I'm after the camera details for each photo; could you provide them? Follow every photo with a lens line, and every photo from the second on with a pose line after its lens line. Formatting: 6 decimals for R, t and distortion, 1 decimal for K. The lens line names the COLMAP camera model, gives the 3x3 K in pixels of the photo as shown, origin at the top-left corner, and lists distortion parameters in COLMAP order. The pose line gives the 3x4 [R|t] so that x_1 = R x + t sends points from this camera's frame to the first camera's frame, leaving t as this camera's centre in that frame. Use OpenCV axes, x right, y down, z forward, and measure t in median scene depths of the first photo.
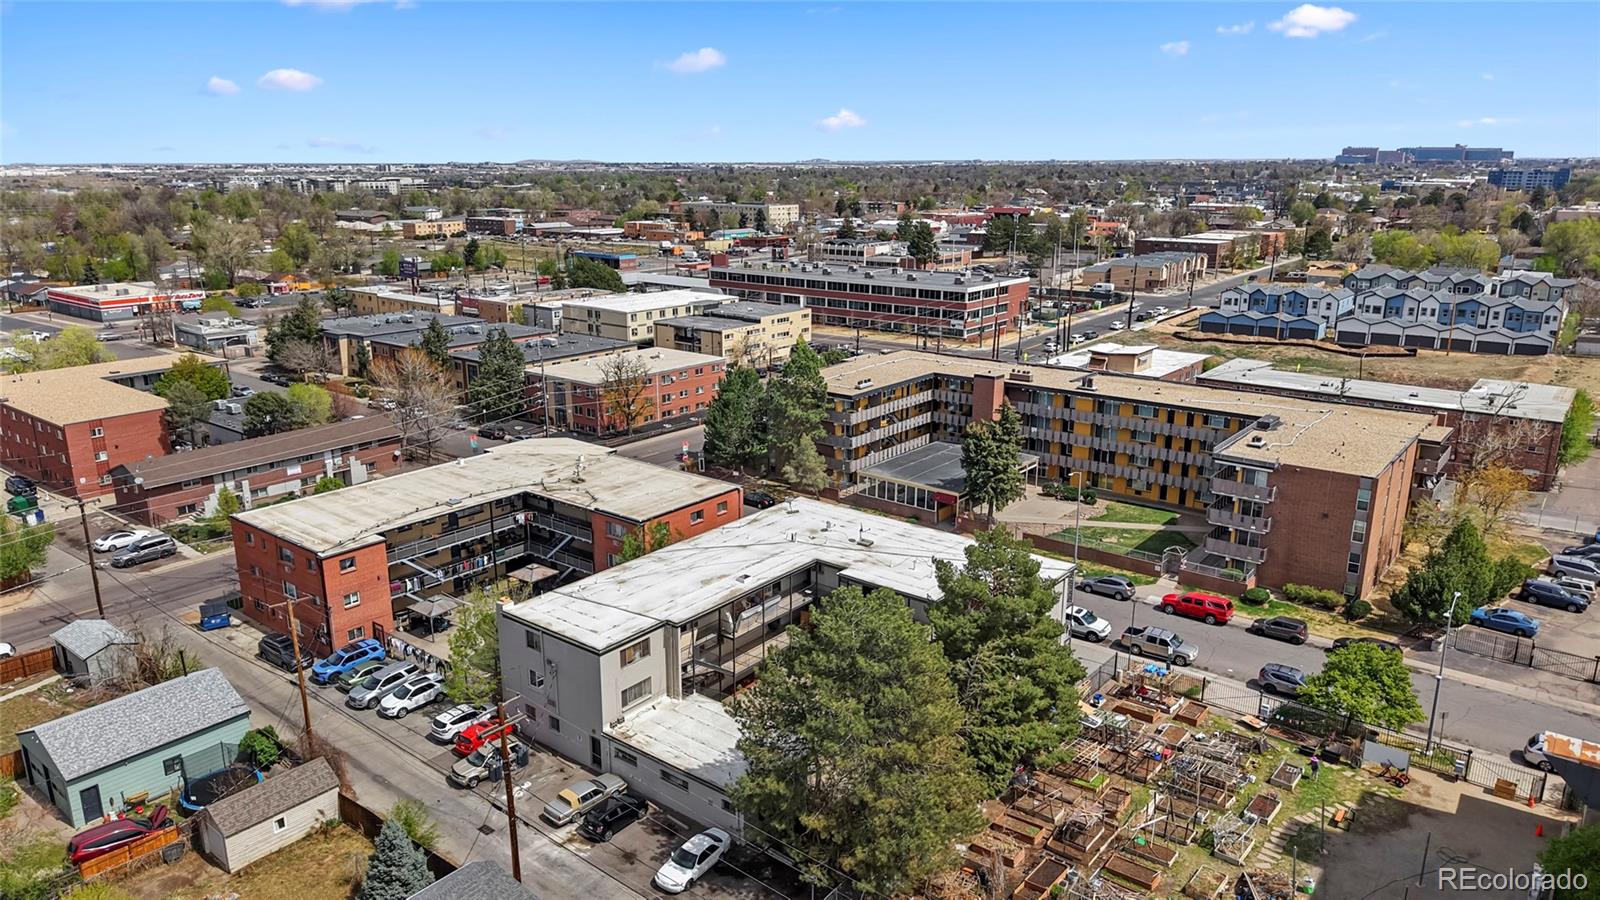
lens RADIAL K [[1084.4, 0, 800.0], [0, 1084.4, 450.0], [0, 0, 1]] dist [0.004047, -0.000593]
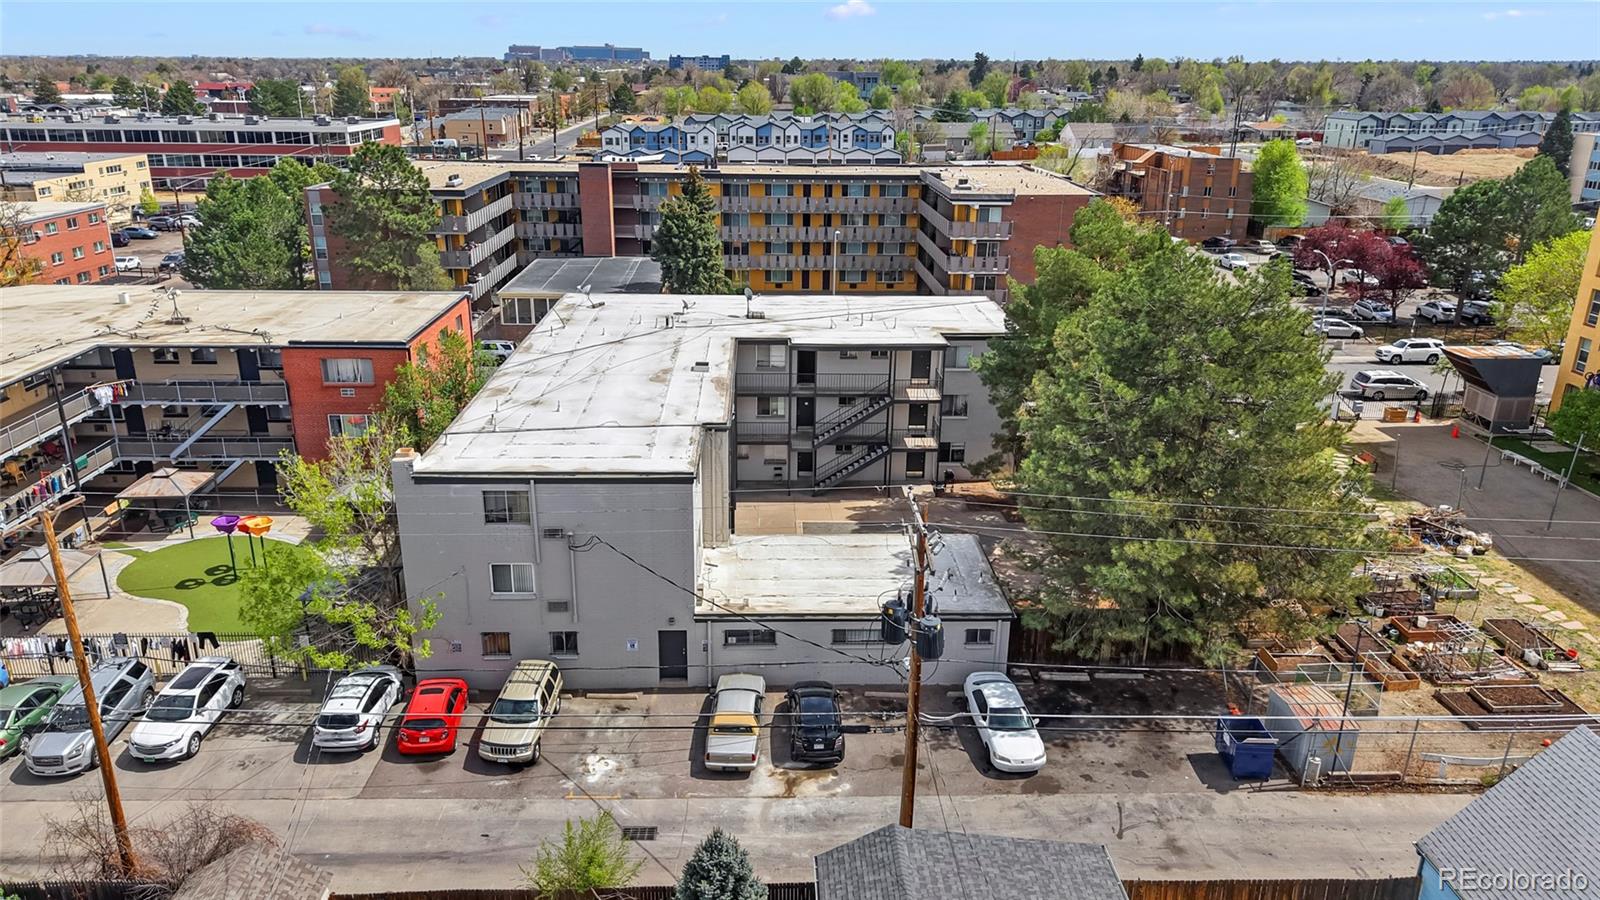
lens RADIAL K [[1102.2, 0, 800.0], [0, 1102.2, 450.0], [0, 0, 1]] dist [0.033062, 0.001321]
pose [[0.764092, -0.207828, 0.610713, -0.337541], [0.161016, 0.978163, 0.131418, 0.072418], [-0.624689, -0.002081, 0.780871, 0.347670]]
